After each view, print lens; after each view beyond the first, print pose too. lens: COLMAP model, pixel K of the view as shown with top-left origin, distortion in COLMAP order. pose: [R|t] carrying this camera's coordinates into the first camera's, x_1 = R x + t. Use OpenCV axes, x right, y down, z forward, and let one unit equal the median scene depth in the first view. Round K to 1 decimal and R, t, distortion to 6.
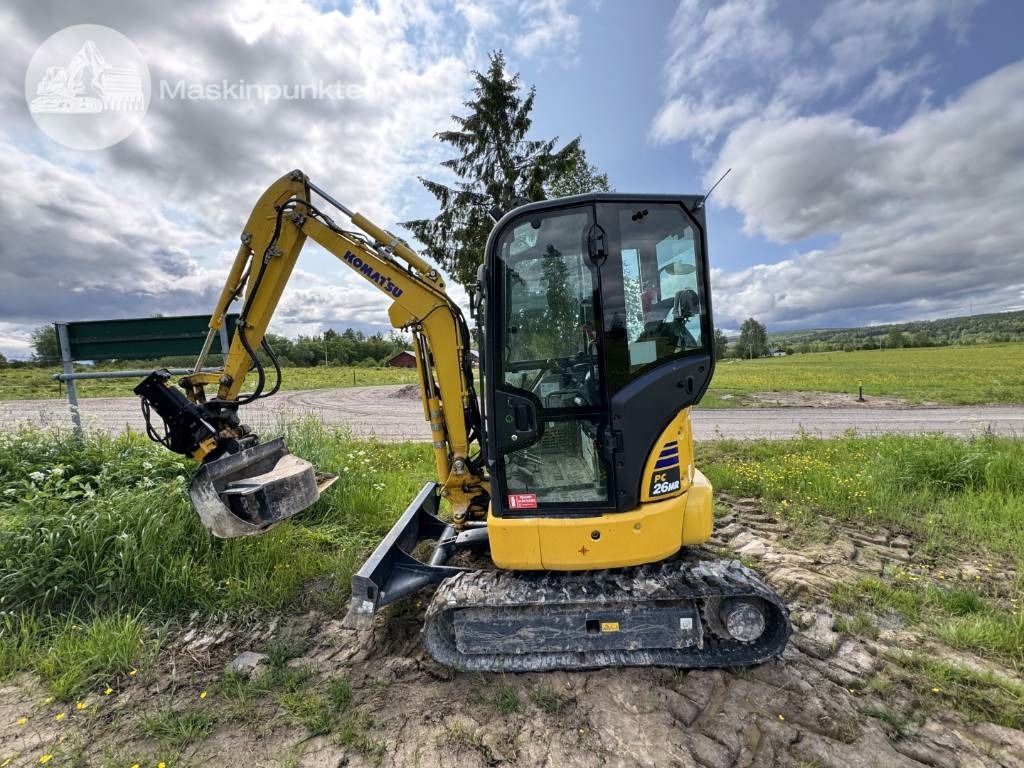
lens RADIAL K [[411.0, 0, 510.5], [0, 411.0, 383.1], [0, 0, 1]] dist [-0.002554, 0.000176]
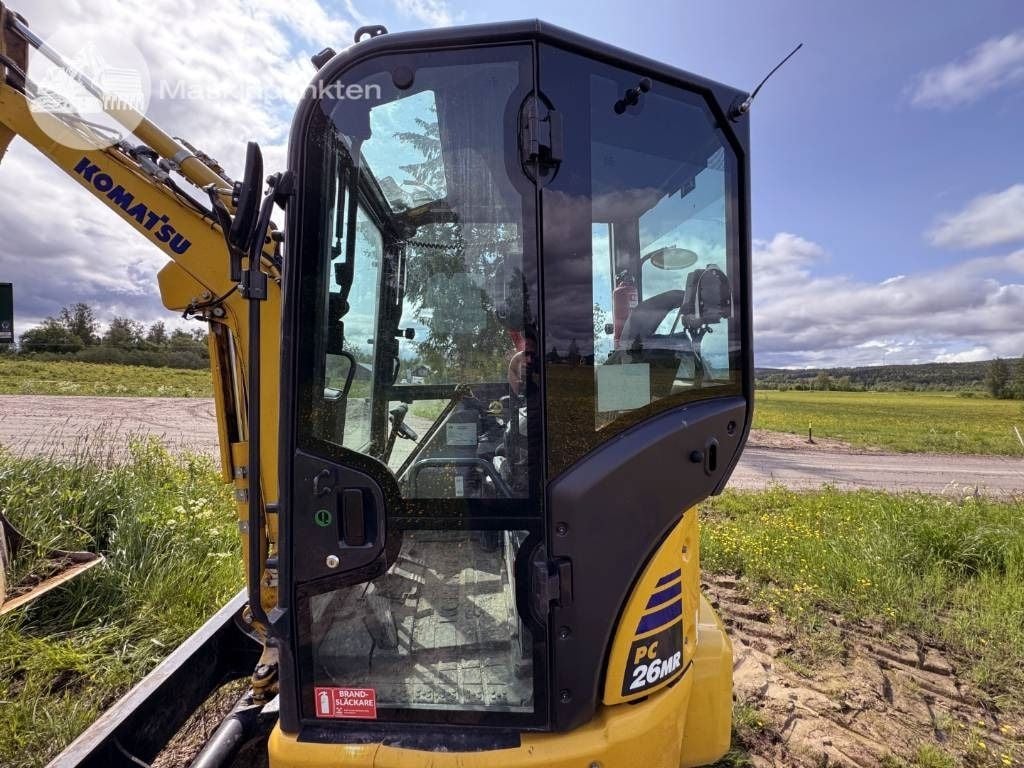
lens RADIAL K [[410.3, 0, 512.0], [0, 410.3, 384.0], [0, 0, 1]] dist [0.000559, 0.000194]
pose [[0.992388, 0.062513, 0.106108, 0.112609], [-0.057442, 0.997086, -0.050192, -0.036230], [-0.108936, 0.043715, 0.993087, 0.424561]]
